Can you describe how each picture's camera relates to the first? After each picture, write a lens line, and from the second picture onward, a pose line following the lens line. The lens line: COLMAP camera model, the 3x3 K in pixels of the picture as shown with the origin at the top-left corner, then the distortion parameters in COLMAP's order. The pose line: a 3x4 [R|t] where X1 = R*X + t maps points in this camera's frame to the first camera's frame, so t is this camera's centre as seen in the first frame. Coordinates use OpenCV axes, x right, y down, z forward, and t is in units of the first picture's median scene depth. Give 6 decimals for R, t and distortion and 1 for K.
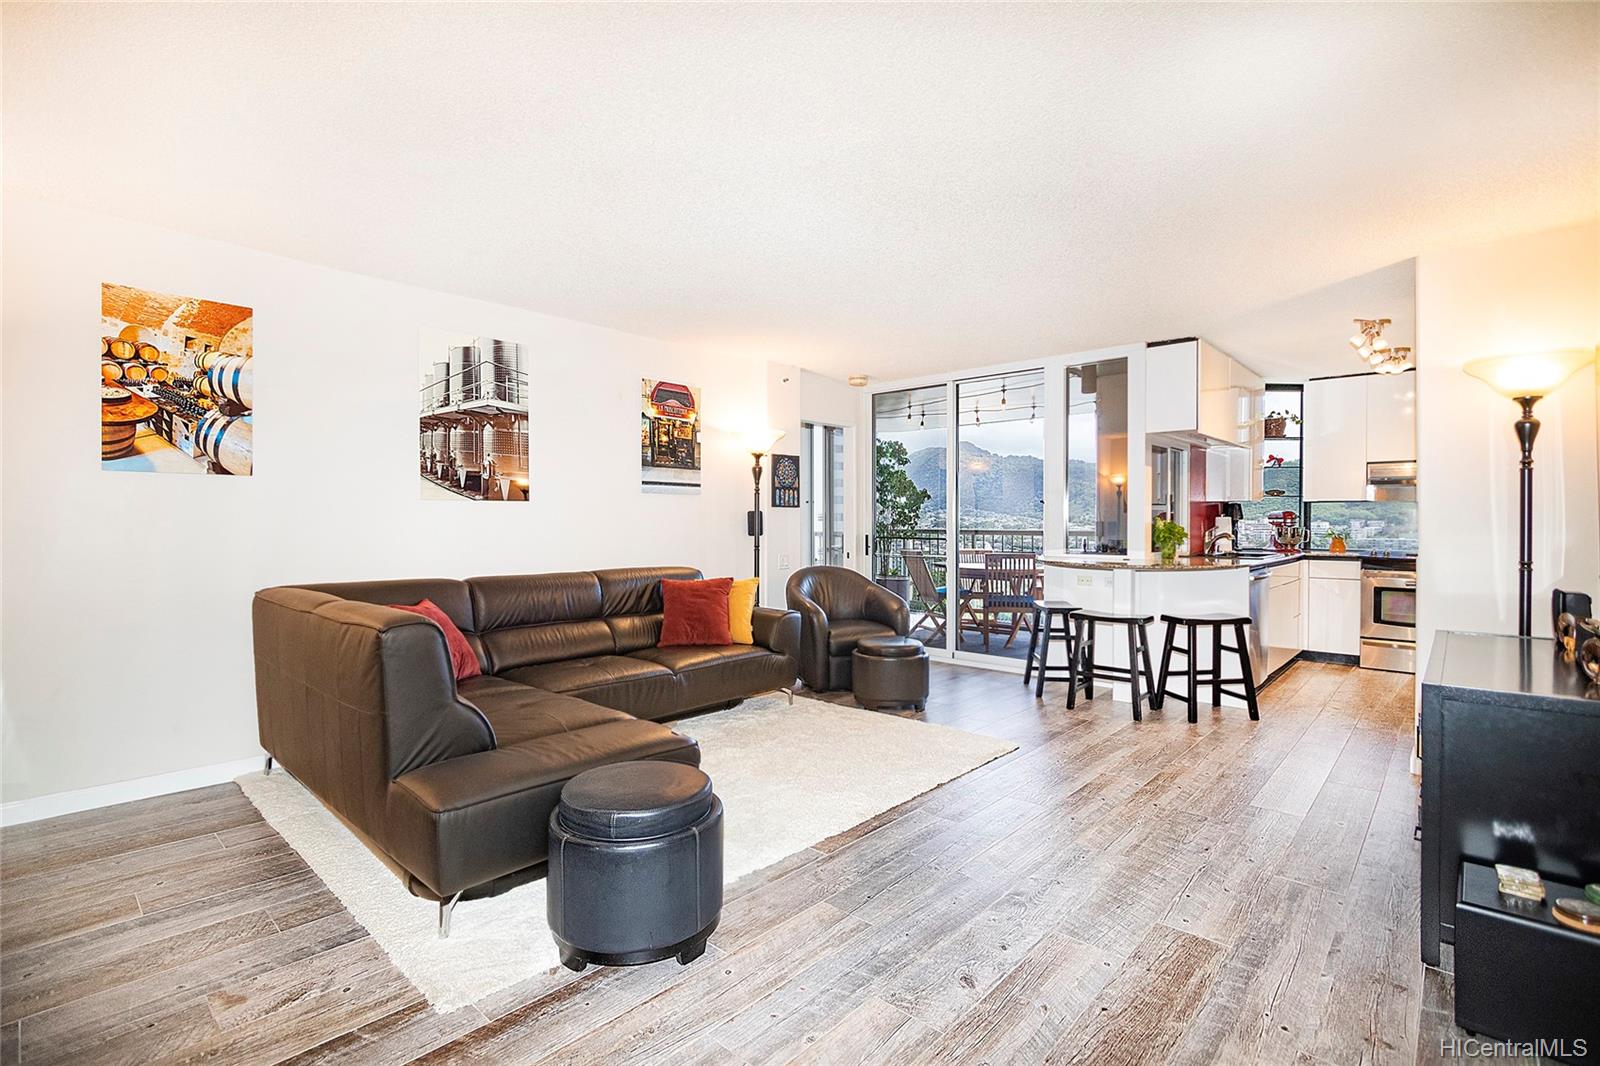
lens RADIAL K [[730.0, 0, 792.3], [0, 730.0, 520.7], [0, 0, 1]] dist [0.004131, -0.002071]
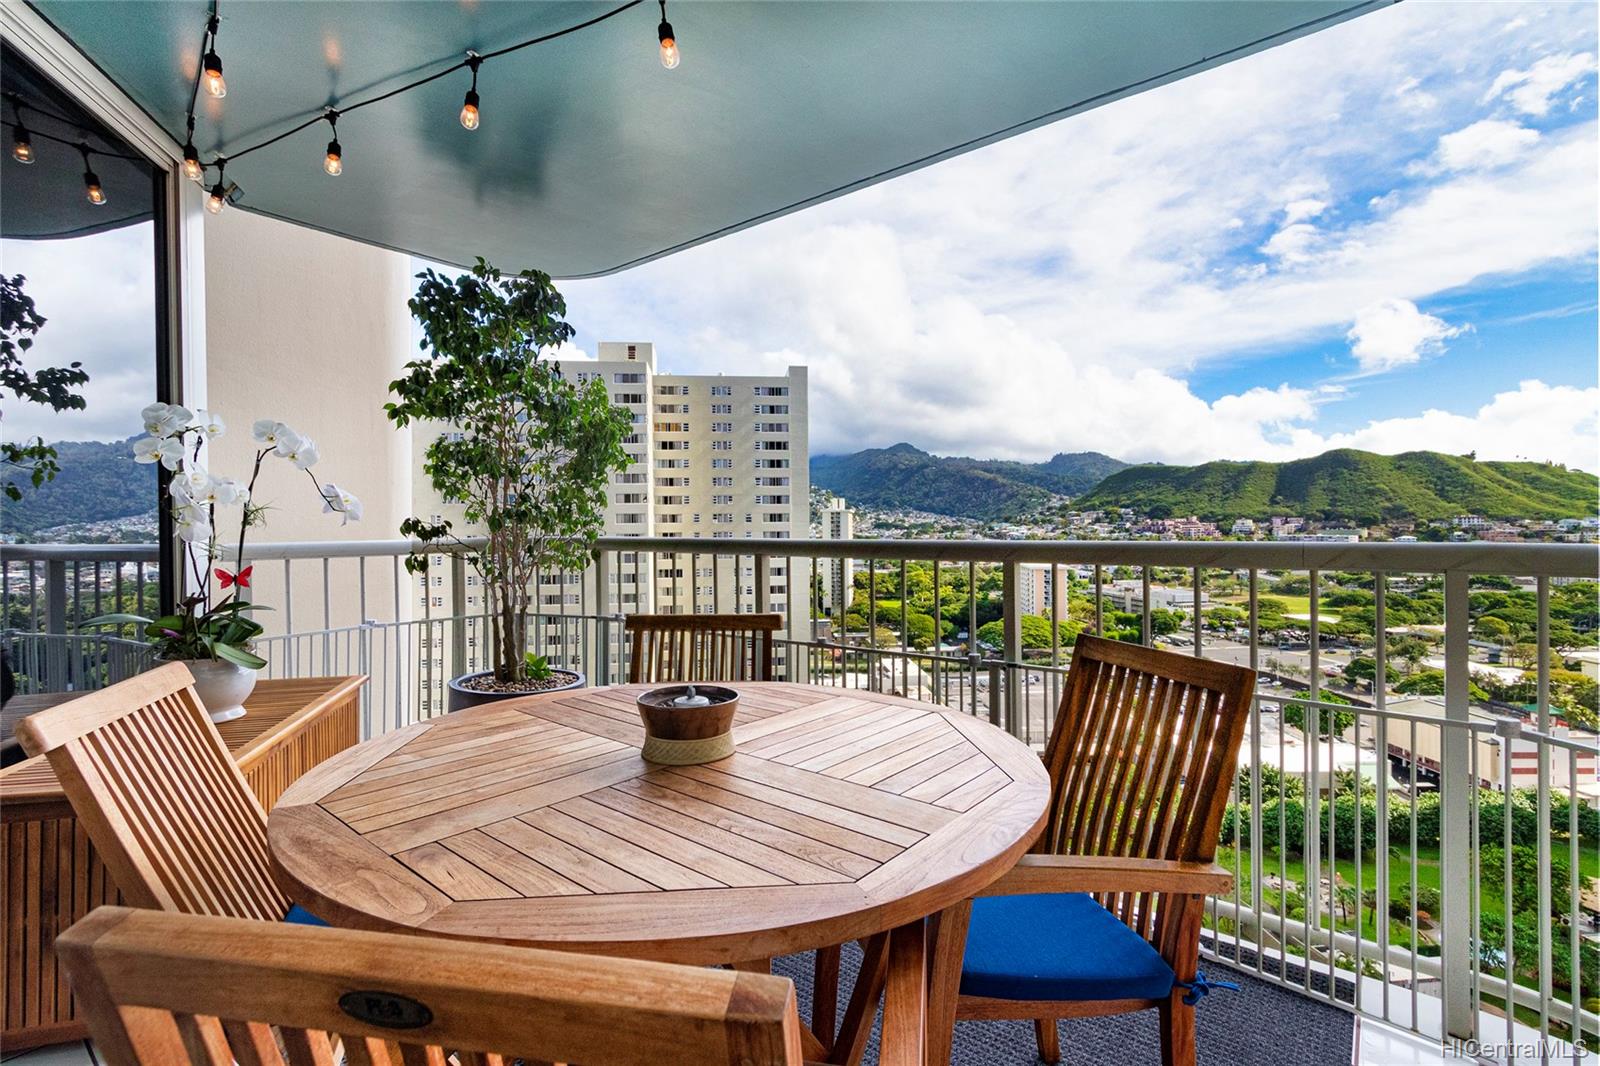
lens RADIAL K [[730.0, 0, 791.4], [0, 730.0, 529.2], [0, 0, 1]] dist [0.004131, -0.002071]
pose [[0.996653, -0.008514, 0.081309, 0.340708], [0.007722, 0.999920, 0.010048, 0.006610], [-0.081388, -0.009387, 0.996638, 0.887388]]
